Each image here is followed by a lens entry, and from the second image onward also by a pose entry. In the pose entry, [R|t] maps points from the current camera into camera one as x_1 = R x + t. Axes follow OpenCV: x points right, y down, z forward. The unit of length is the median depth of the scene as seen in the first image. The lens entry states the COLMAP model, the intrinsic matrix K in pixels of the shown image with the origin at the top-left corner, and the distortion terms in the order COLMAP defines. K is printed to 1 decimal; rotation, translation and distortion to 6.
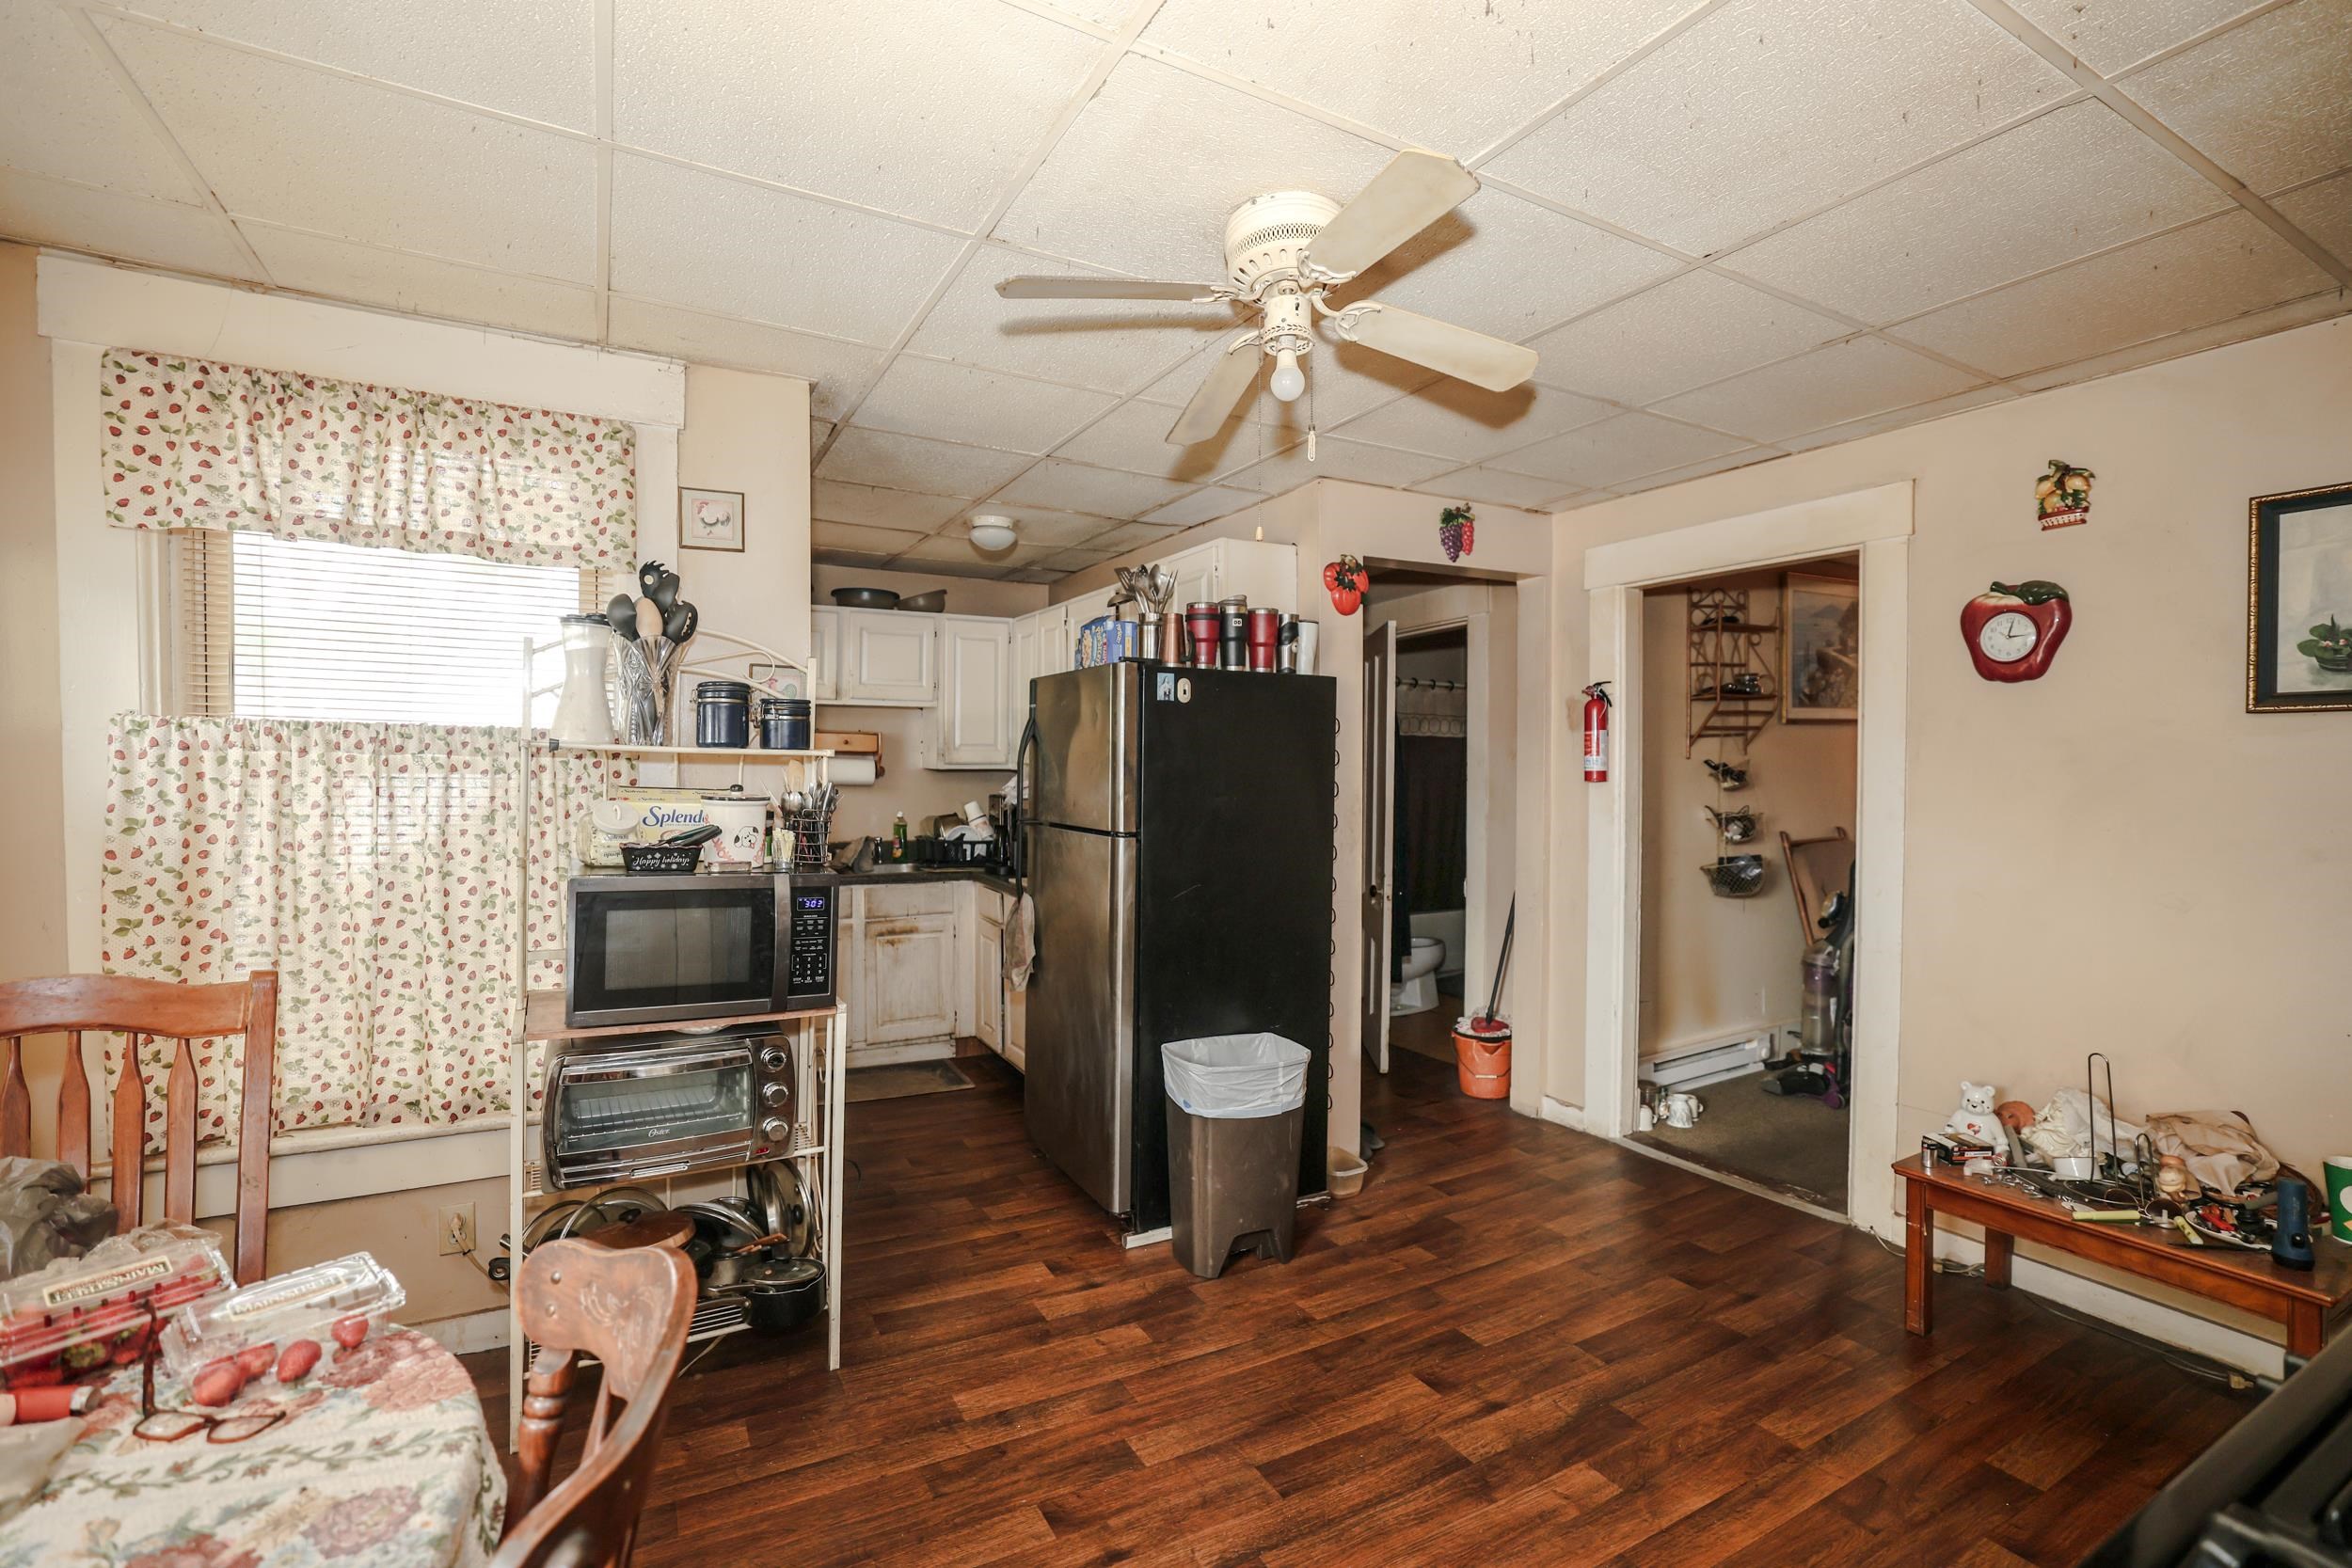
lens RADIAL K [[1044.9, 0, 1176.0], [0, 1044.9, 784.0], [0, 0, 1]] dist [-0.044845, 0.028596]
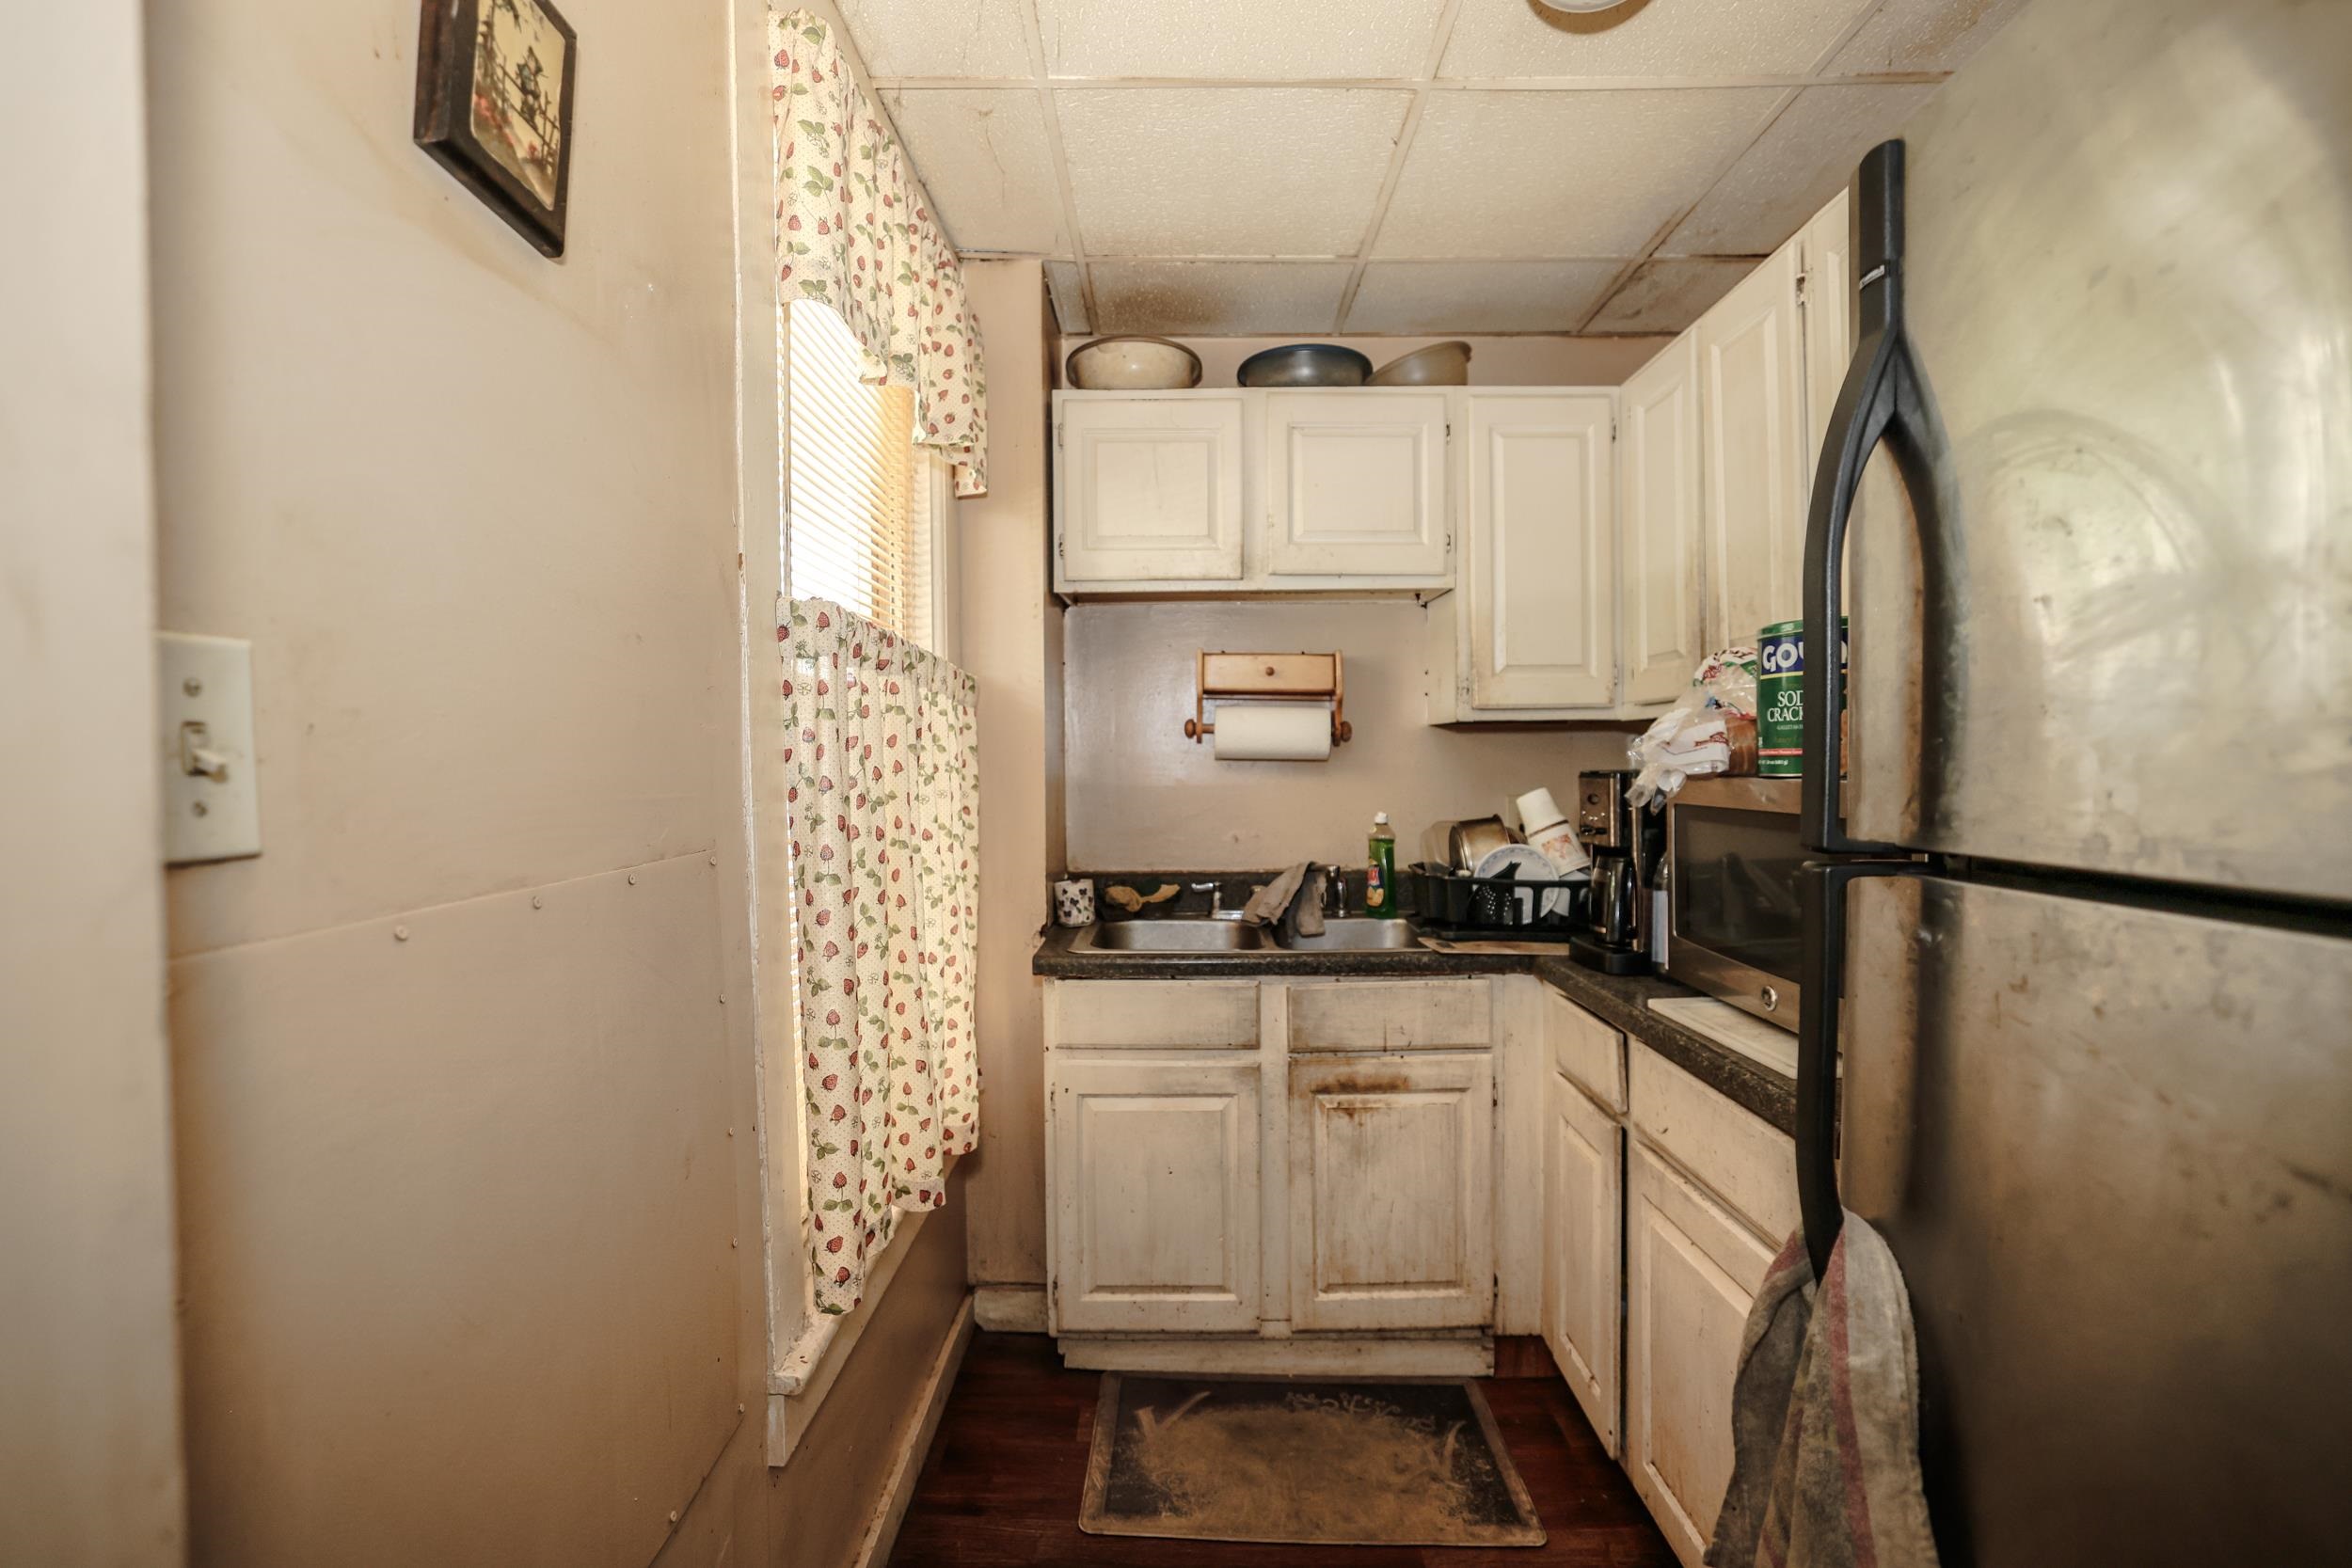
lens RADIAL K [[1002.8, 0, 1170.1], [0, 1002.8, 781.9], [0, 0, 1]] dist [-0.052704, 0.024487]
pose [[0.866888, -0.007558, -0.498445, -0.121165], [0.003701, 0.999955, -0.008726, 0.016897], [0.498488, 0.005719, 0.866878, 0.567266]]
